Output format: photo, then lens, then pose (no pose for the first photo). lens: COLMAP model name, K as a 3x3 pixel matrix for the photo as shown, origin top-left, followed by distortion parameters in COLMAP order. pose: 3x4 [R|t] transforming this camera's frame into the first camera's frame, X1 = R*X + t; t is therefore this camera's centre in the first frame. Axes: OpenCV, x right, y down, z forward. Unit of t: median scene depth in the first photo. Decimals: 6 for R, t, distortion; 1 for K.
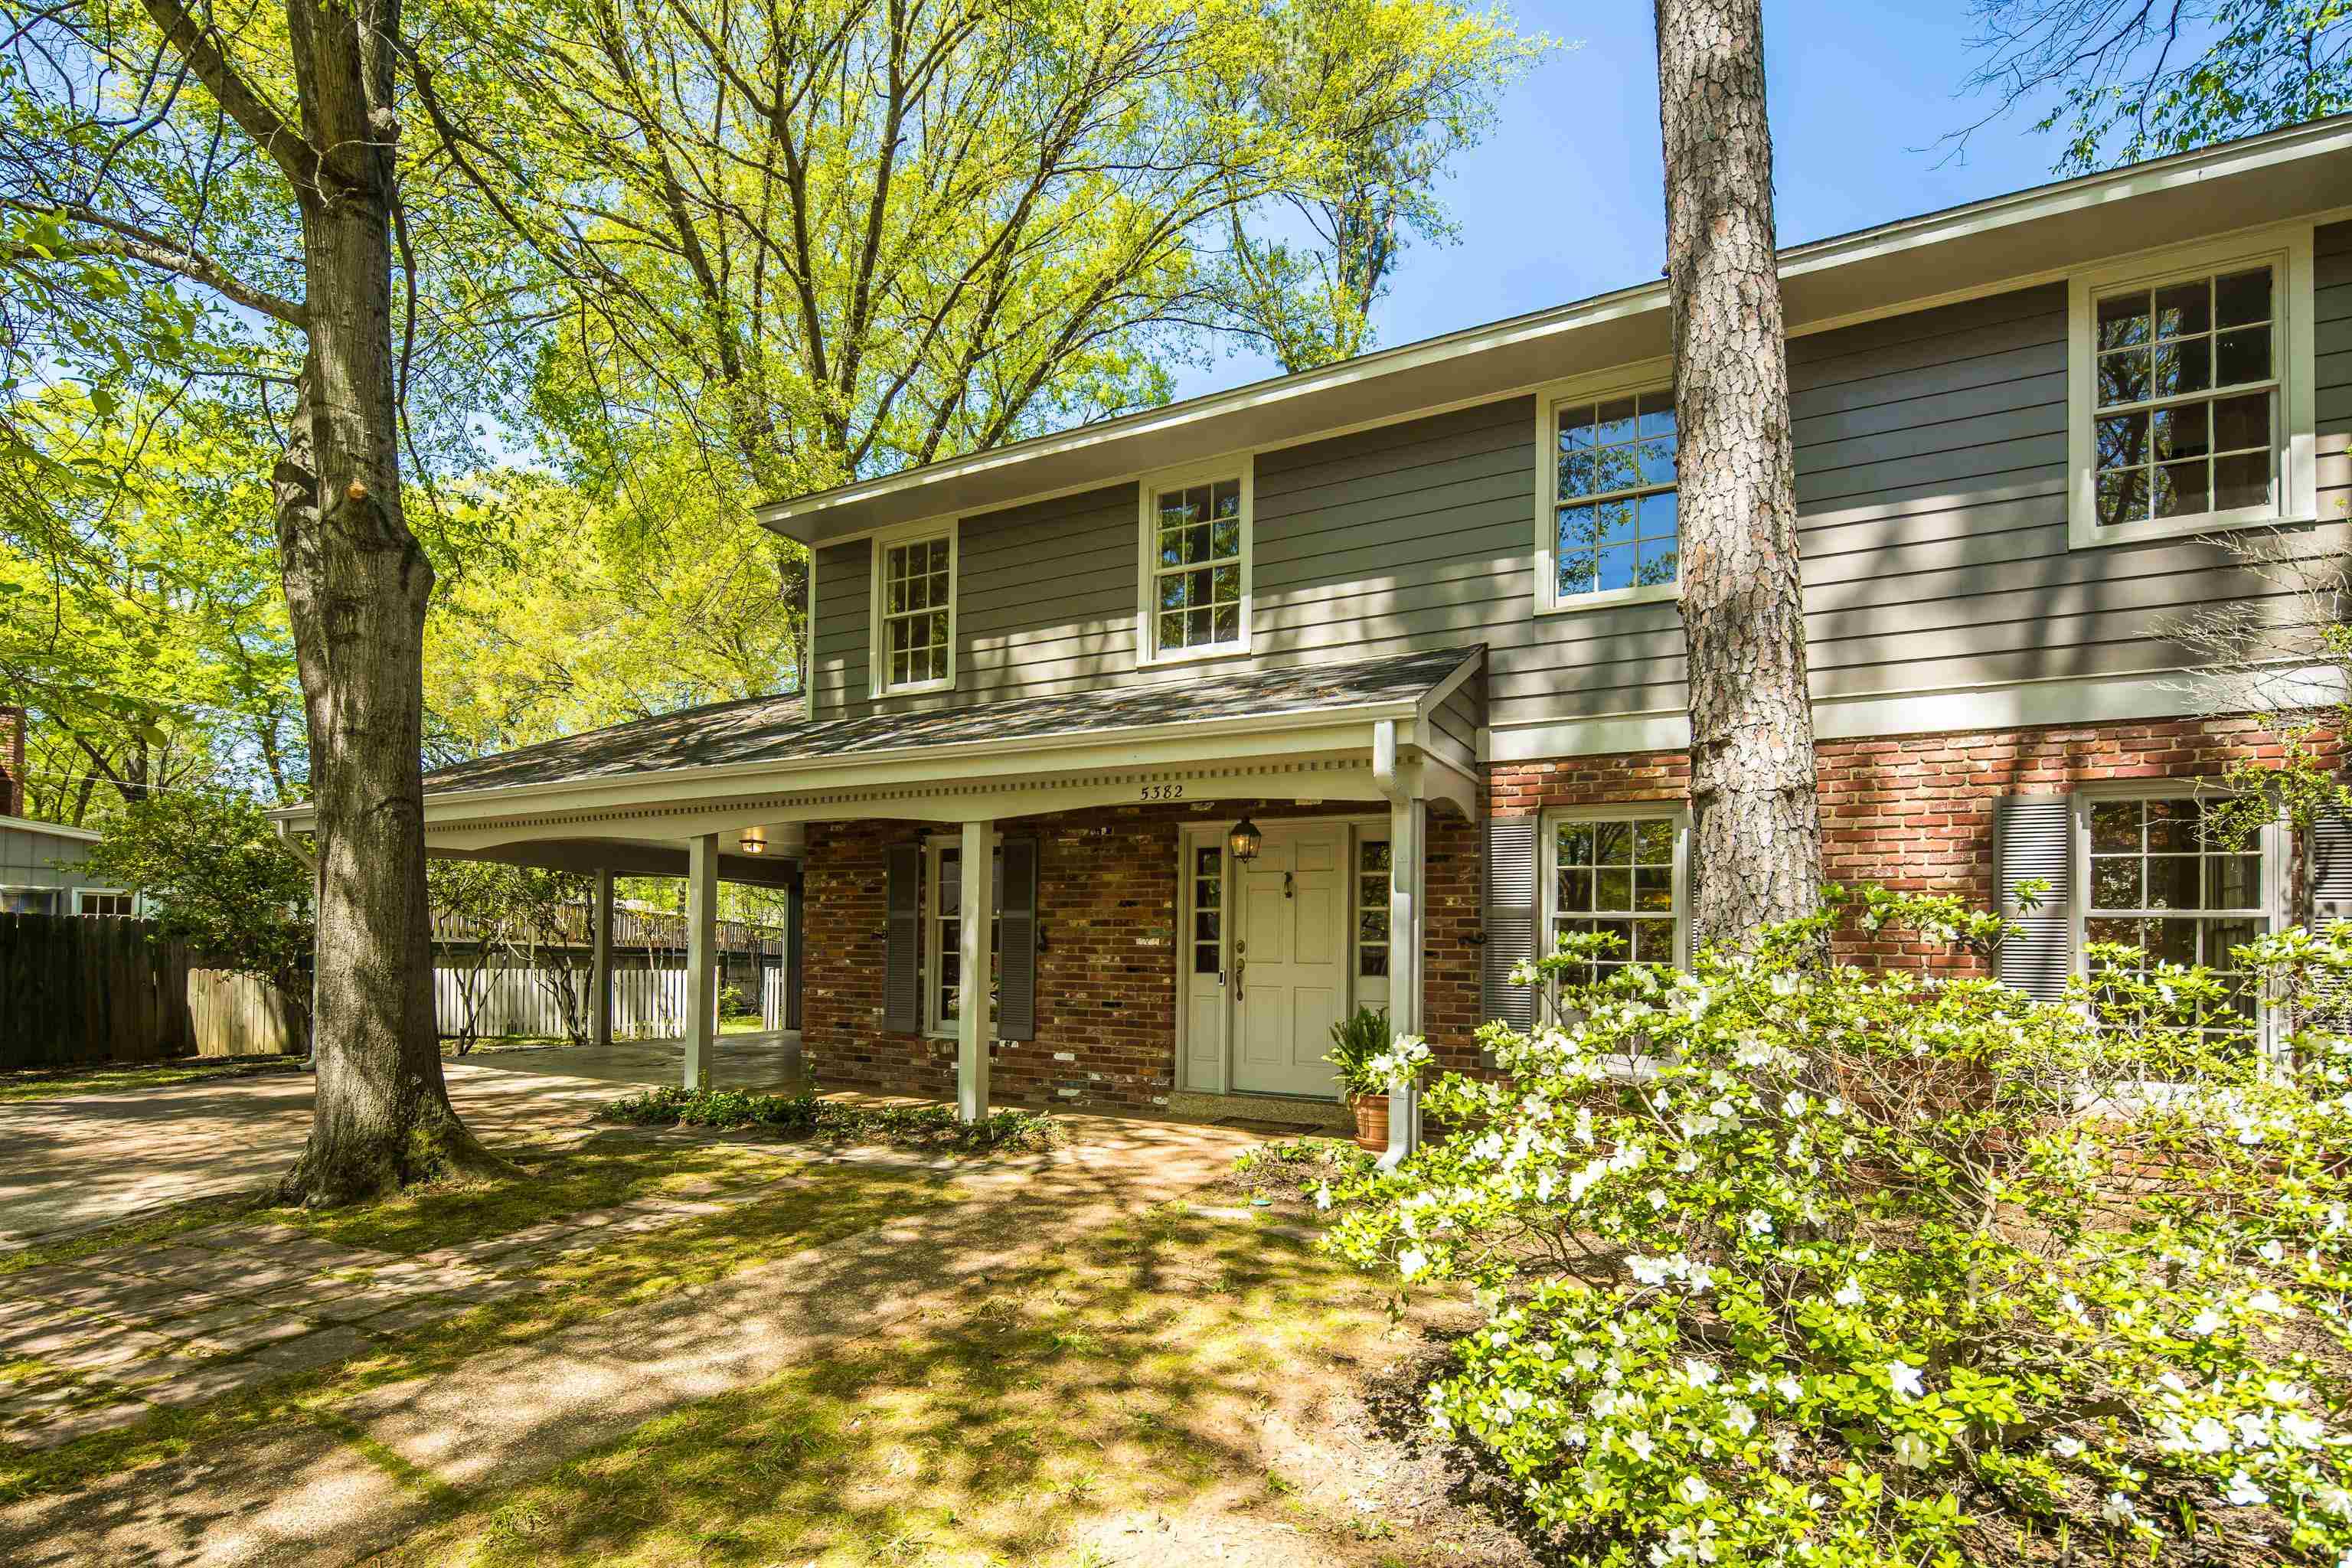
lens RADIAL K [[1134.0, 0, 1156.0], [0, 1134.0, 909.9], [0, 0, 1]] dist [-0.000858, -0.004306]
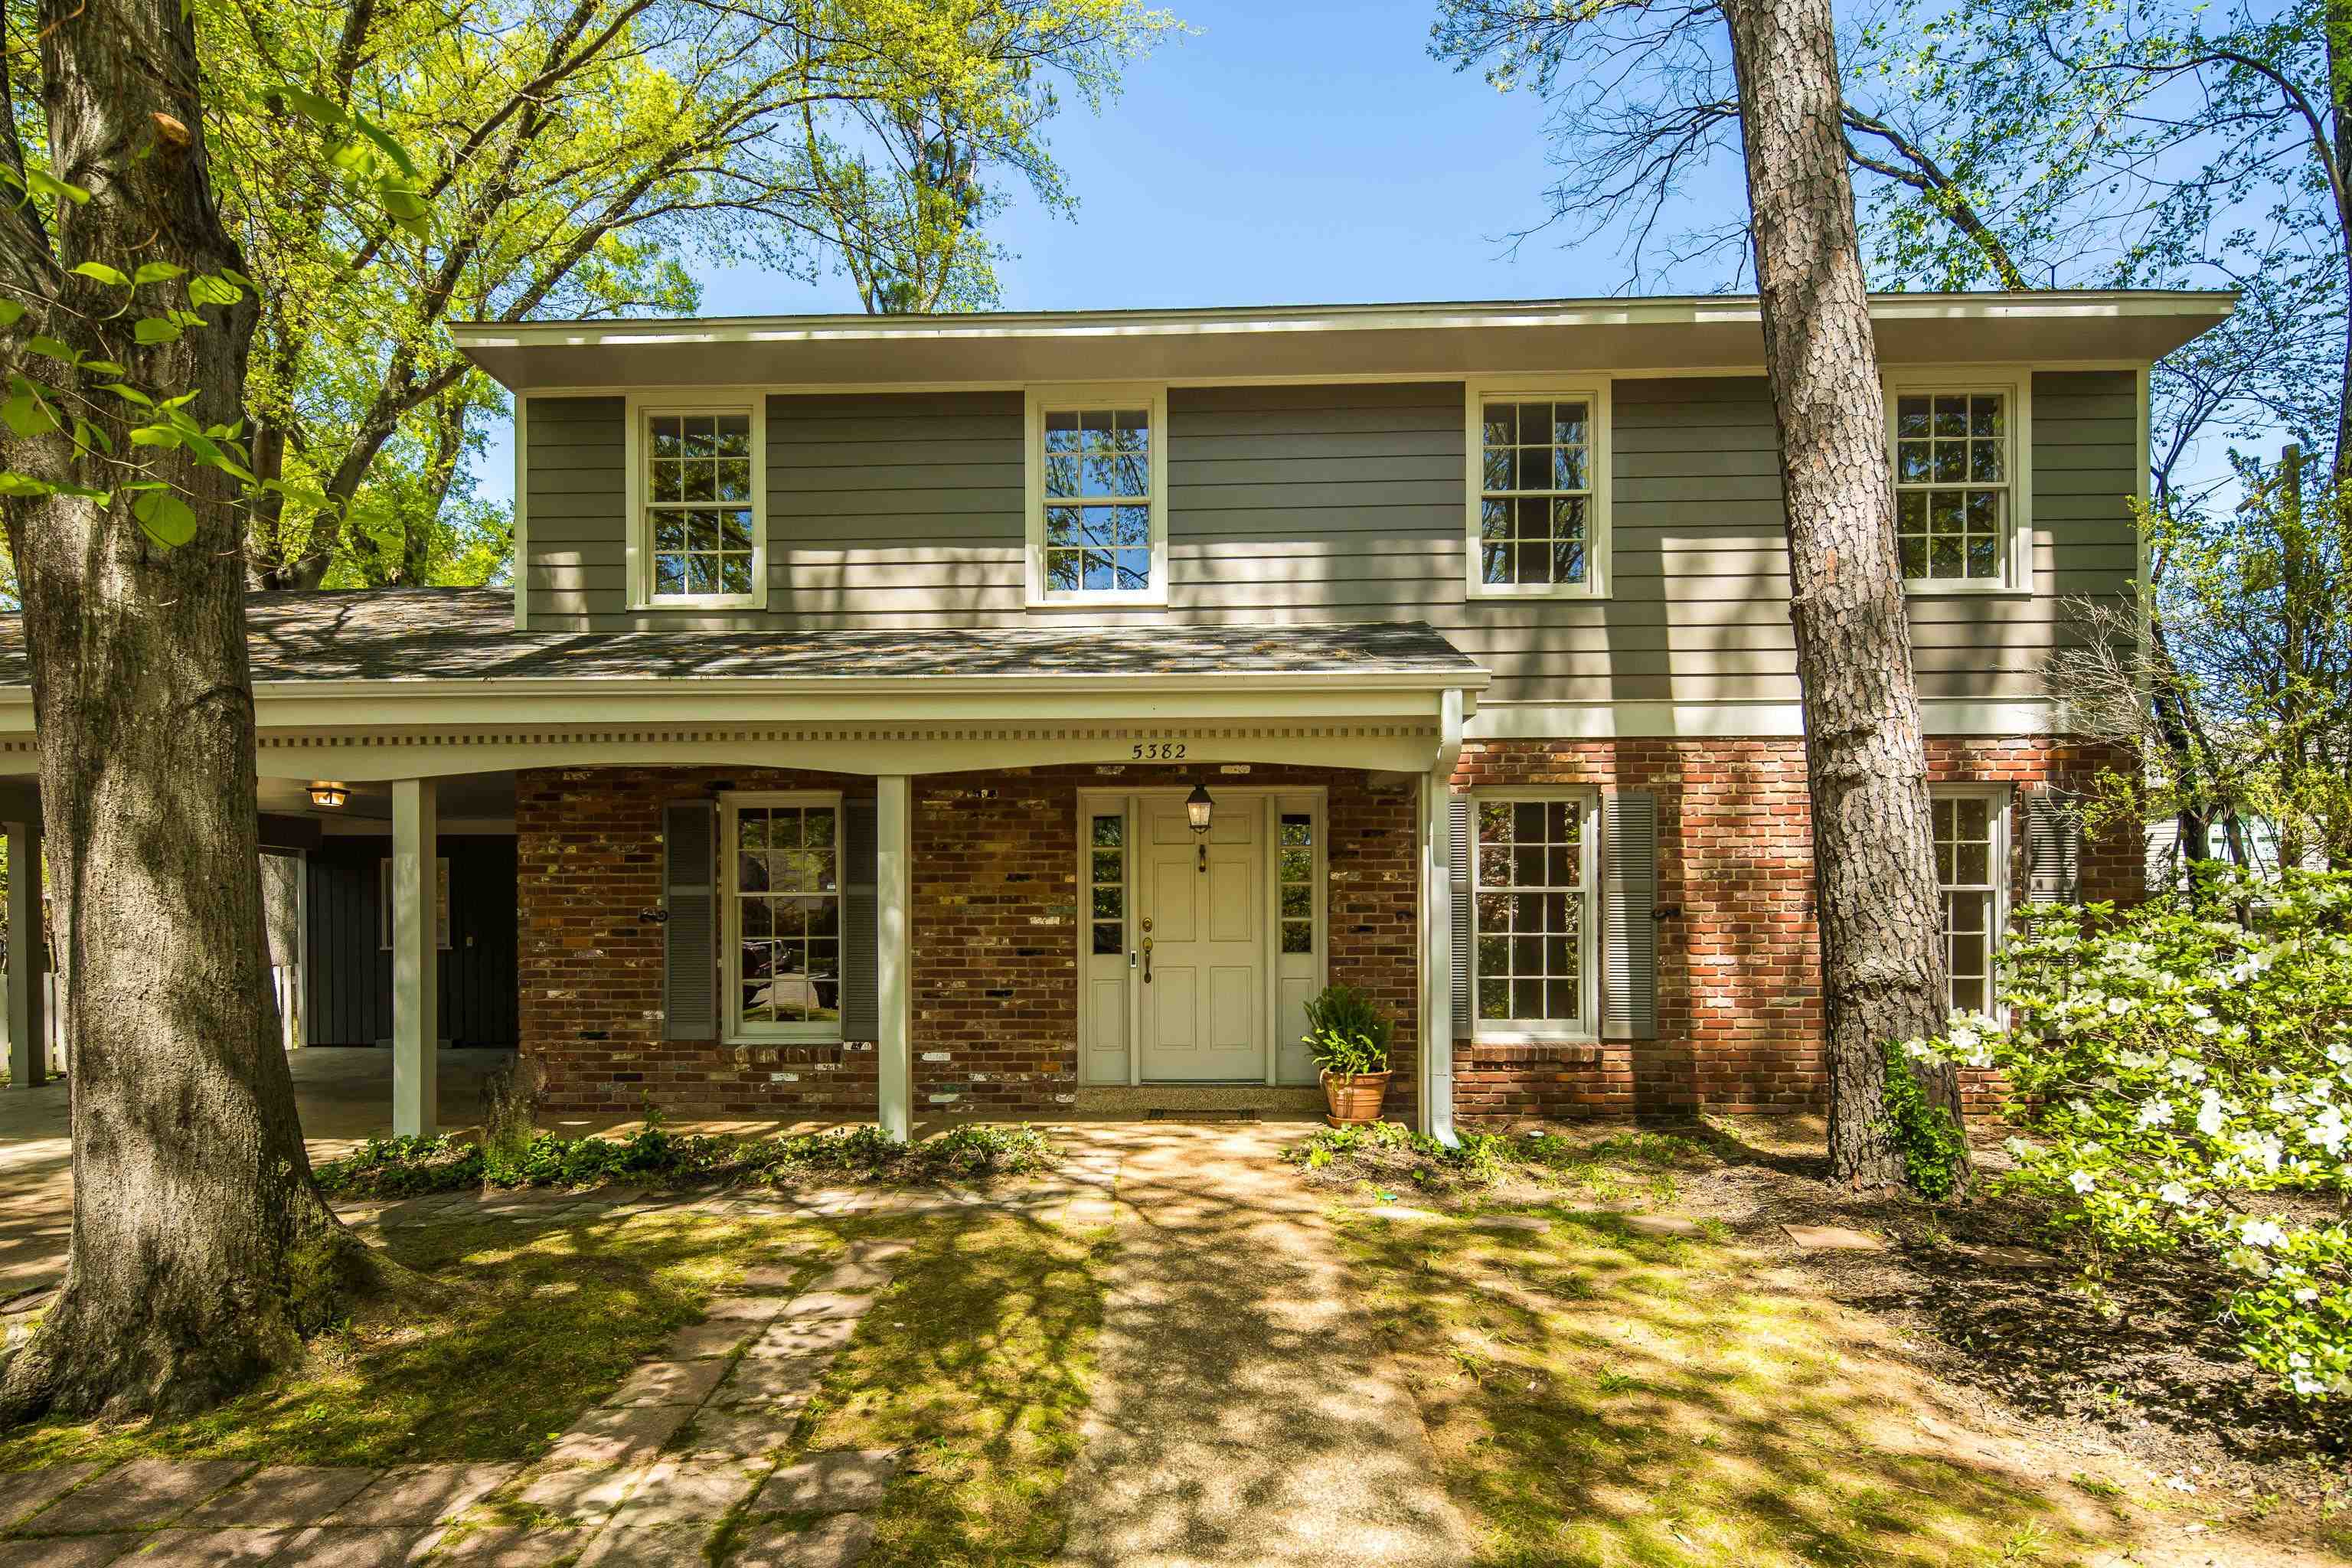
lens RADIAL K [[1134.0, 0, 1175.9], [0, 1134.0, 916.8], [0, 0, 1]] dist [-0.000858, -0.004306]
pose [[0.890025, -0.011004, 0.455779, -0.368147], [-0.000303, 0.999694, 0.024727, 0.003491], [-0.455912, -0.022146, 0.889749, 0.193877]]
